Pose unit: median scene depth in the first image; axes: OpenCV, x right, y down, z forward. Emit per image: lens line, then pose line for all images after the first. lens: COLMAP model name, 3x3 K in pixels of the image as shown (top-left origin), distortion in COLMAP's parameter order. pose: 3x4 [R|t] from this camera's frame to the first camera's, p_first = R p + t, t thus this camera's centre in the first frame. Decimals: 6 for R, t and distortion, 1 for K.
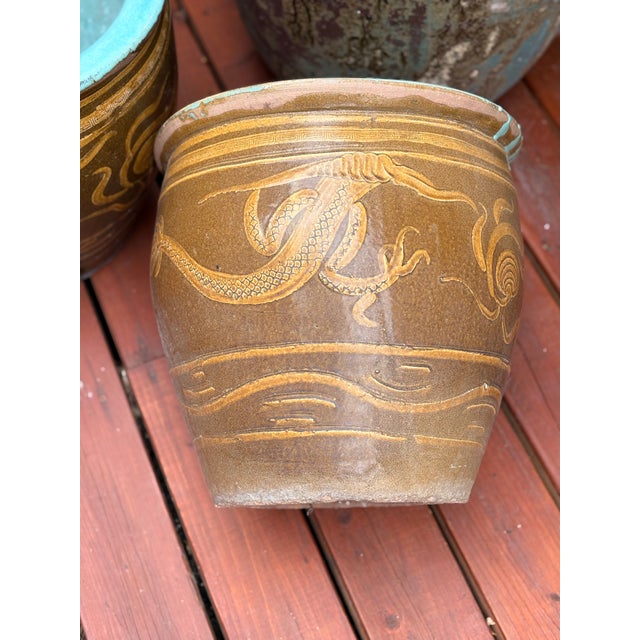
lens RADIAL K [[977.1, 0, 316.3], [0, 977.1, 314.8], [0, 0, 1]] dist [0.109266, 0.000000]
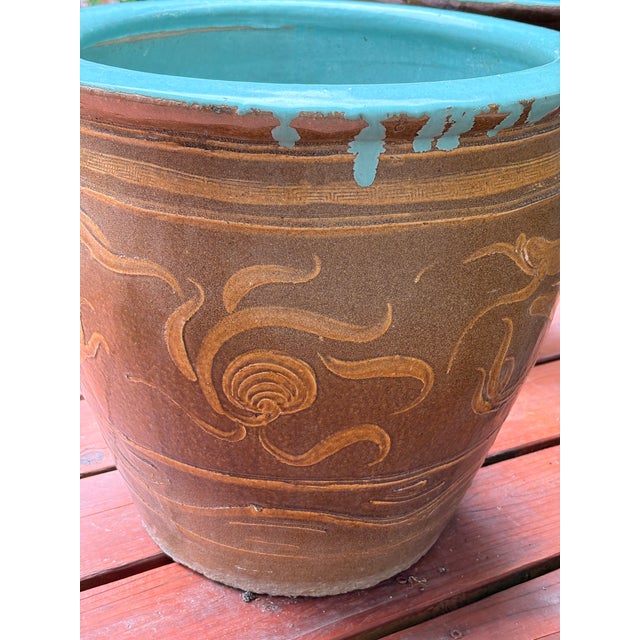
lens RADIAL K [[977.1, 0, 318.3], [0, 977.1, 321.2], [0, 0, 1]] dist [0.109266, 0.000000]
pose [[0.491537, 0.398659, -0.774250, 0.715544], [0.111259, 0.853034, 0.509858, -0.408979], [0.863720, -0.336756, 0.374944, 0.871438]]
